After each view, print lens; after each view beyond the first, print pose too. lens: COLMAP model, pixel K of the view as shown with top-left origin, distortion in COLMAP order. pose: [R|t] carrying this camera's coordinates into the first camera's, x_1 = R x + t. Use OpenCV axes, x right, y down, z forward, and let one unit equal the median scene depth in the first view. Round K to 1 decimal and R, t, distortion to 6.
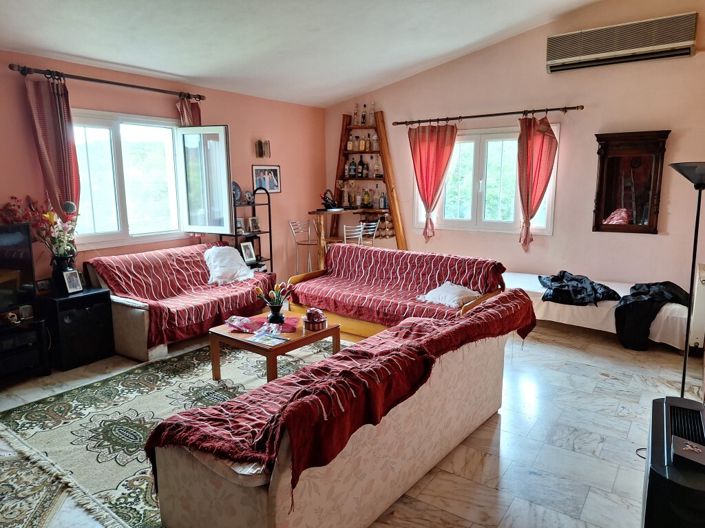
lens RADIAL K [[488.3, 0, 355.6], [0, 488.3, 261.4], [0, 0, 1]] dist [0.046777, -0.032861]
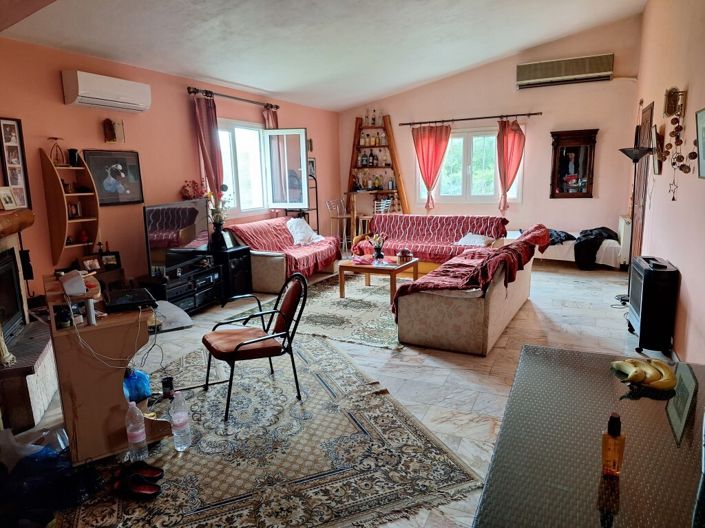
lens RADIAL K [[488.3, 0, 344.7], [0, 488.3, 262.8], [0, 0, 1]] dist [0.046777, -0.032861]
pose [[0.985700, -0.051035, 0.160595, -0.373179], [0.049258, 0.998673, 0.015025, 0.079493], [-0.161149, -0.006900, 0.986906, -0.351856]]
